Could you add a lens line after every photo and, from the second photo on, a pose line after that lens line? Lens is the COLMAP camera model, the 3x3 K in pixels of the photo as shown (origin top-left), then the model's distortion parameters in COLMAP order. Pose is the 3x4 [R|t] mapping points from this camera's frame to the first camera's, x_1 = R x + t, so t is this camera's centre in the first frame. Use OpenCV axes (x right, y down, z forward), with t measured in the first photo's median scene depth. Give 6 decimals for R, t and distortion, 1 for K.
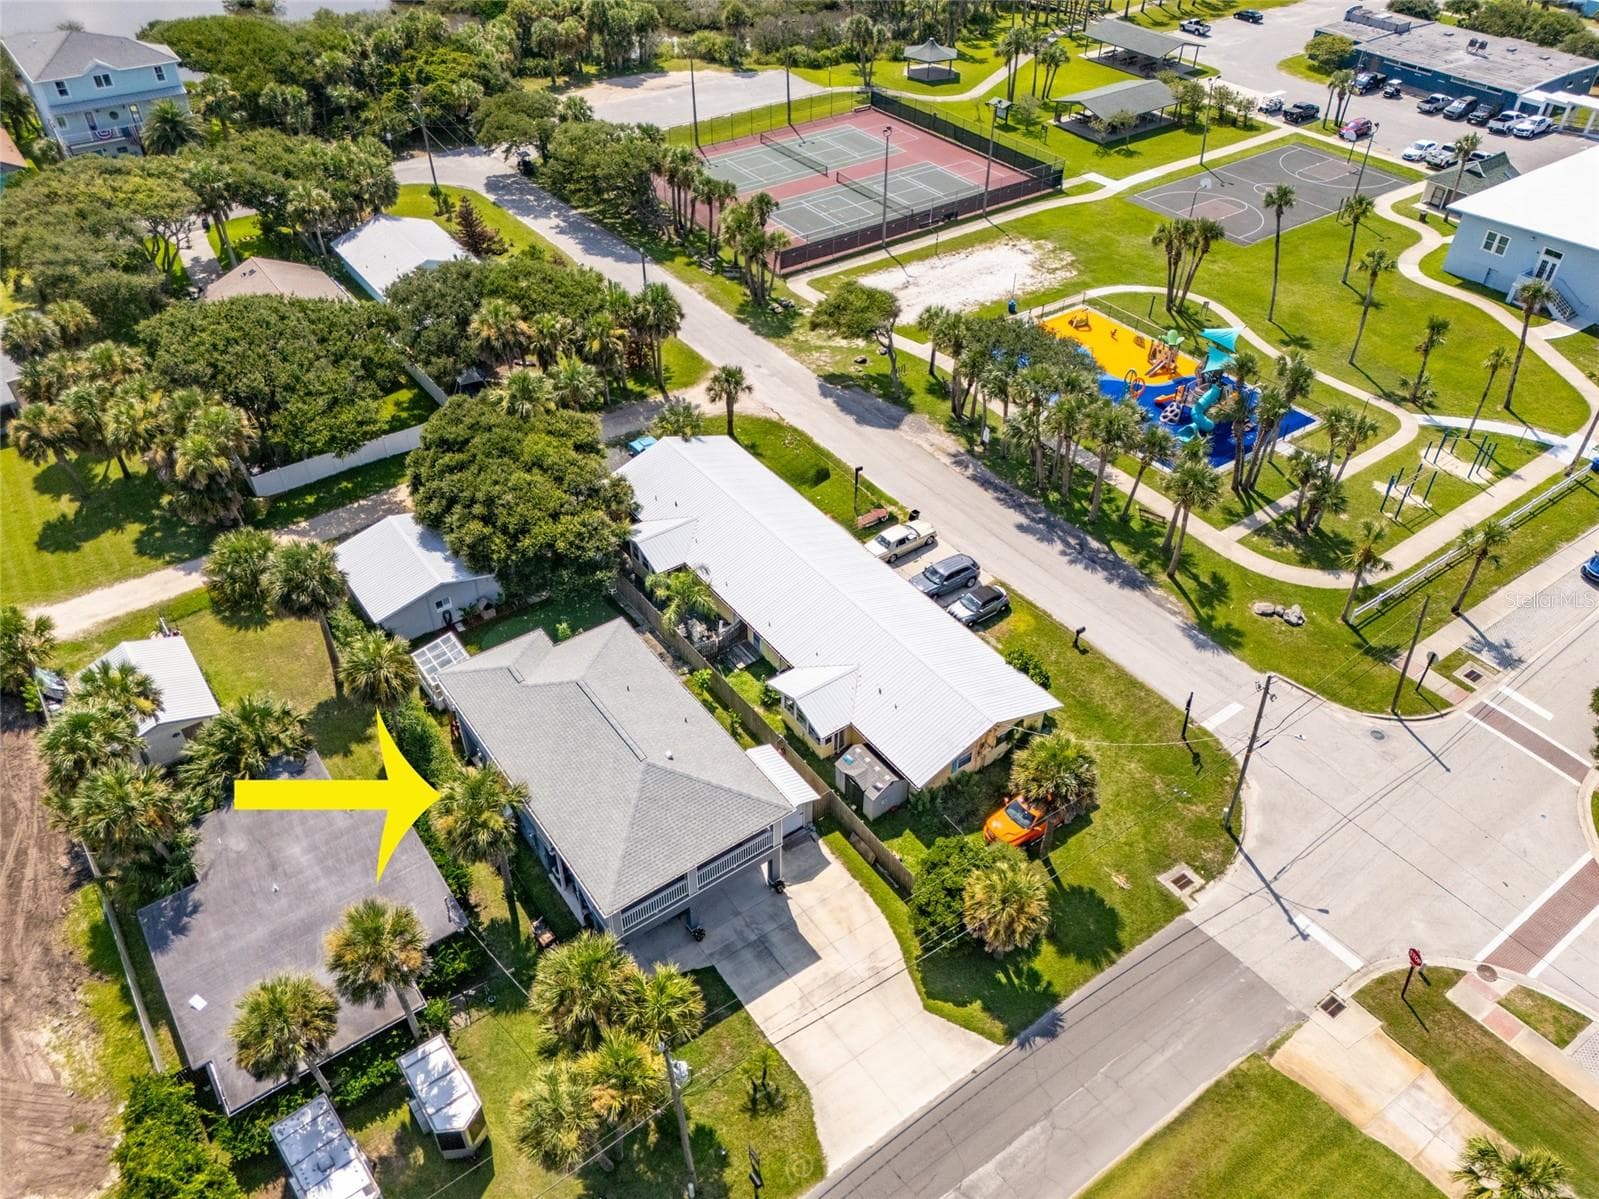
lens RADIAL K [[1197.0, 0, 799.5], [0, 1197.0, 599.5], [0, 0, 1]] dist [0.120326, -0.166350]
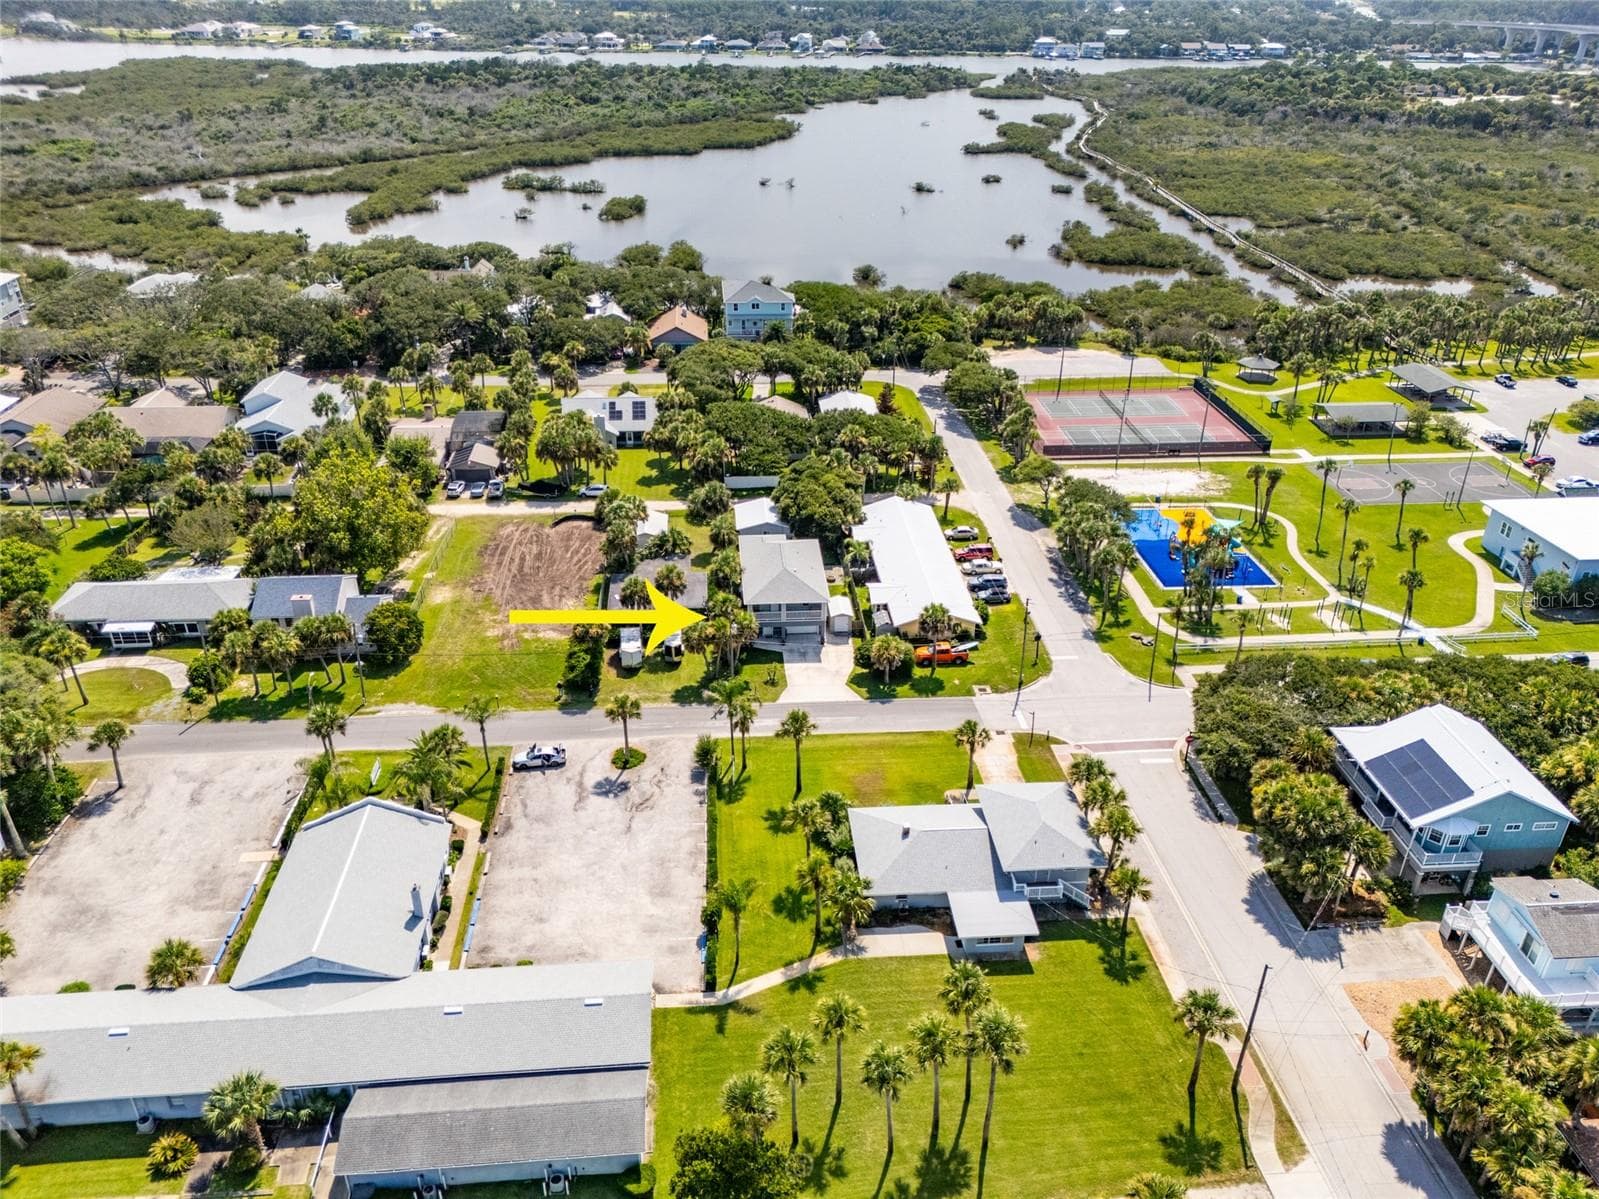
lens RADIAL K [[1197.0, 0, 799.5], [0, 1197.0, 599.5], [0, 0, 1]] dist [0.120326, -0.166350]
pose [[0.858034, 0.245950, -0.450872, 0.502925], [-0.331378, 0.935817, -0.120143, 0.232949], [0.392385, 0.252496, 0.884466, -0.581900]]
